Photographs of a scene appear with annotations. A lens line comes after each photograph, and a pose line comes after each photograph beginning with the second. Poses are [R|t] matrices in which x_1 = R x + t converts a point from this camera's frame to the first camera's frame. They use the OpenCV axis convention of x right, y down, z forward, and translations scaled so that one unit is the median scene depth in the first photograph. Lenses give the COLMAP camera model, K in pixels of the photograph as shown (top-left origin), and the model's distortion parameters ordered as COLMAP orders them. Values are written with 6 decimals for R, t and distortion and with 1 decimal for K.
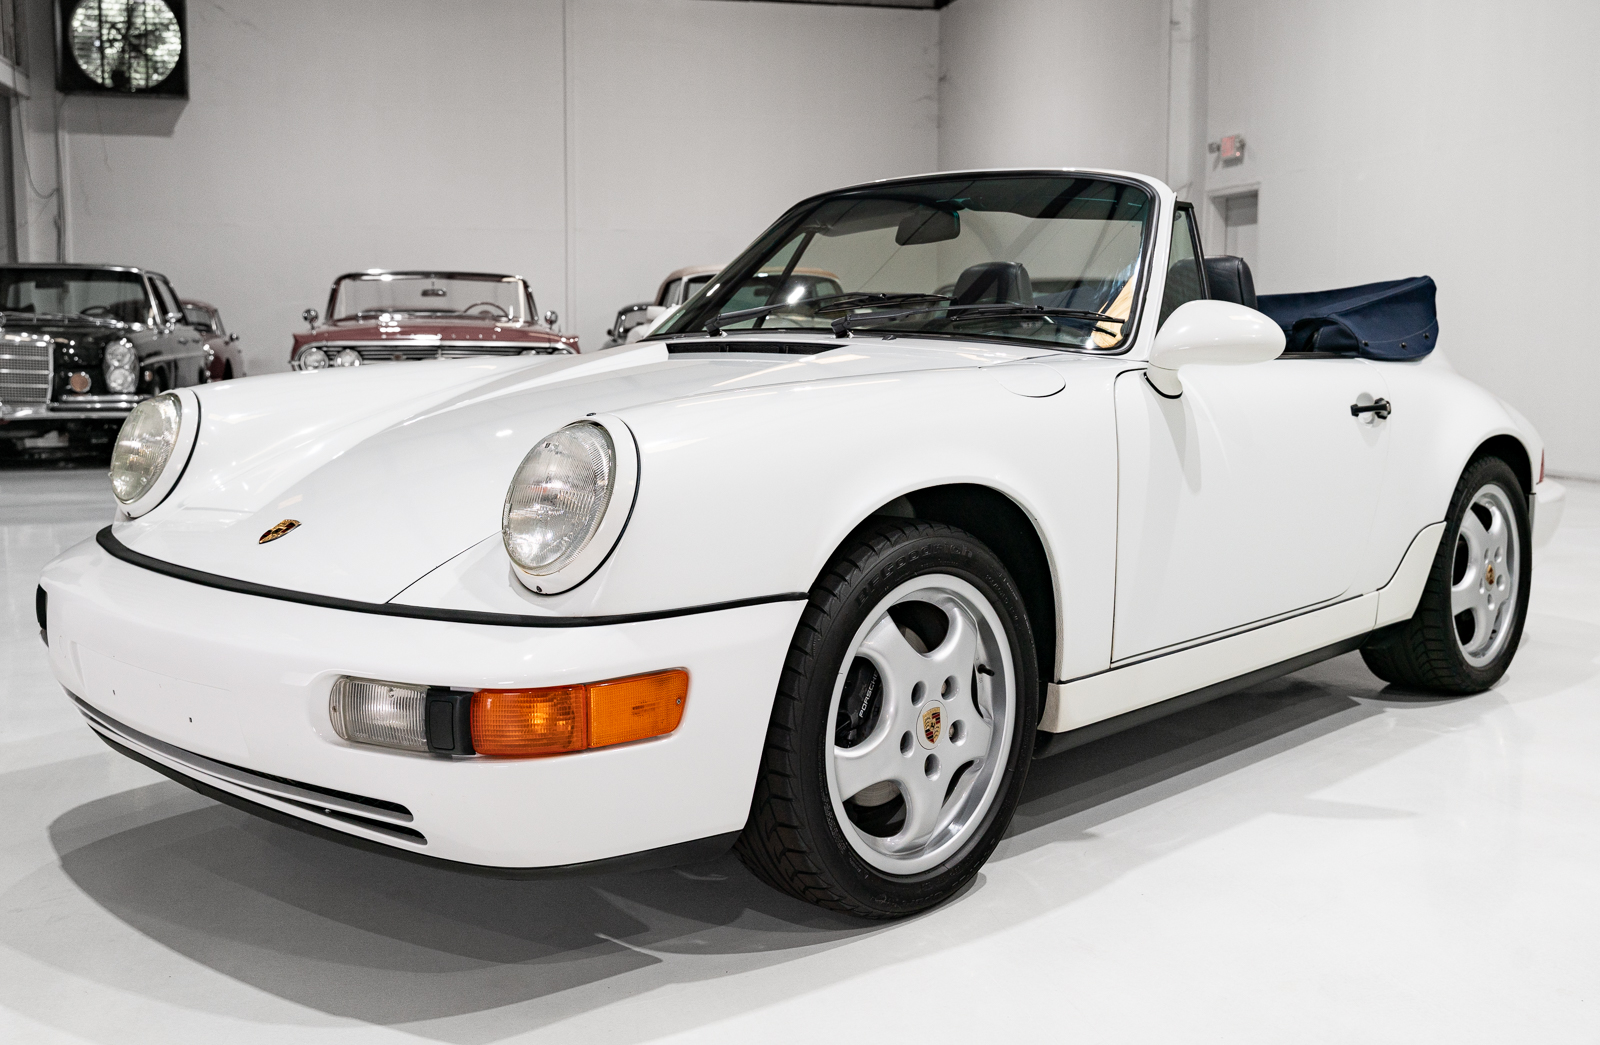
lens RADIAL K [[1623.9, 0, 773.1], [0, 1623.9, 532.4], [0, 0, 1]] dist [-0.006324, 0.010752]
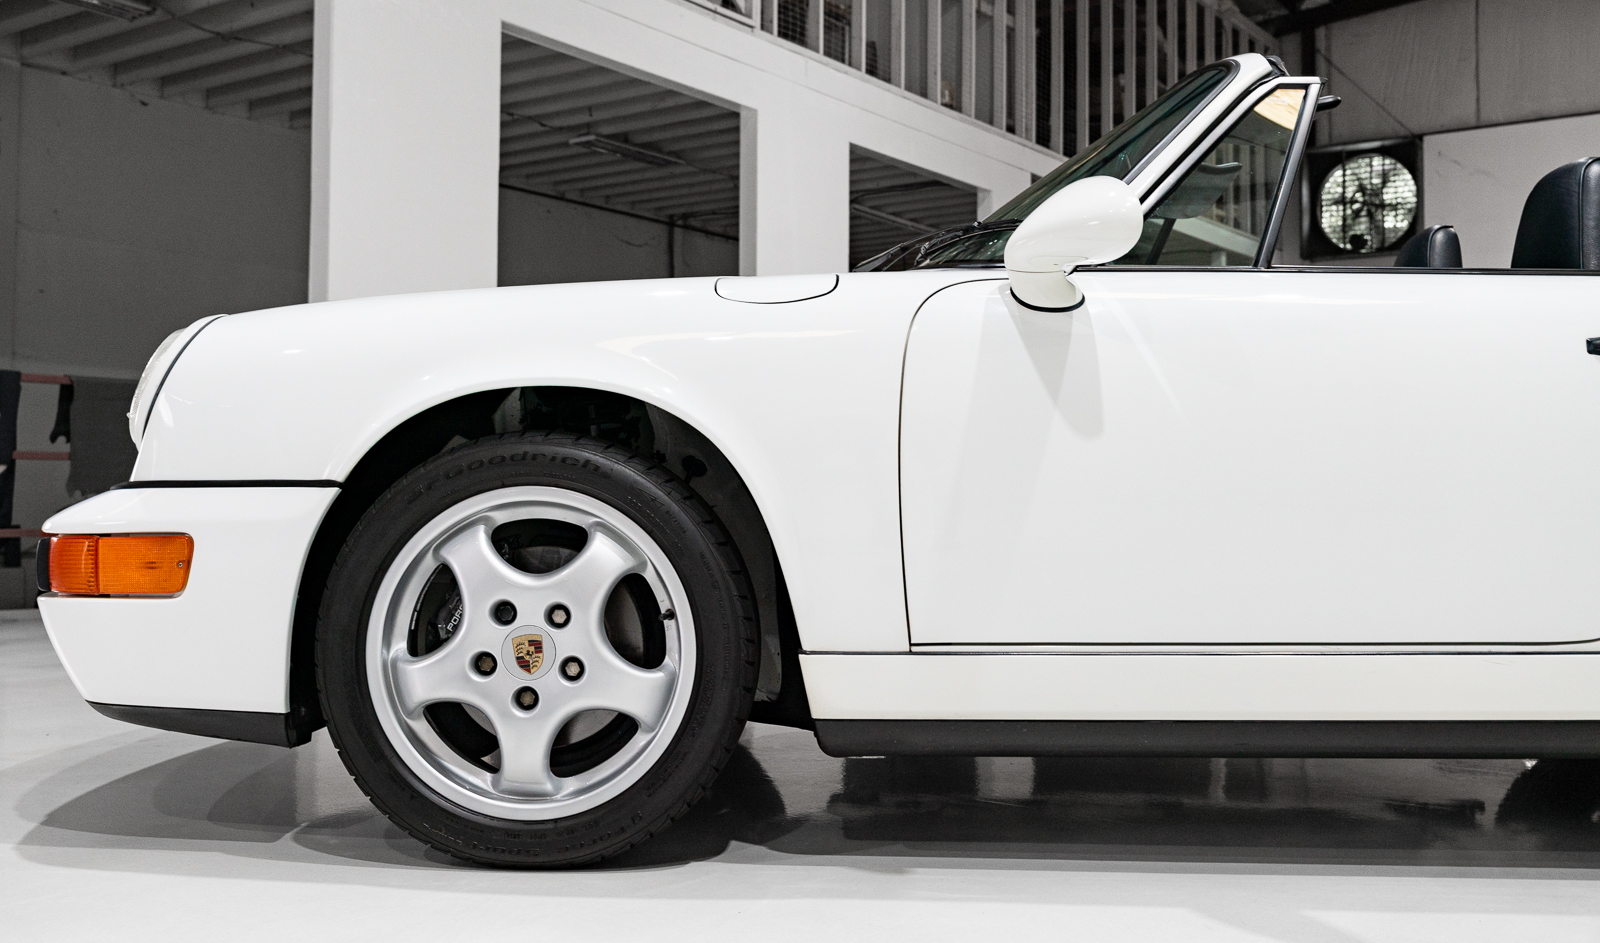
lens RADIAL K [[1585.0, 0, 800.0], [0, 1585.0, 471.5], [0, 0, 1]] dist [-0.002182, -0.005411]
pose [[0.665043, -0.013122, -0.746690, 0.734042], [-0.099531, 0.989369, -0.106035, 0.083244], [0.740143, 0.144837, 0.656666, 0.445018]]
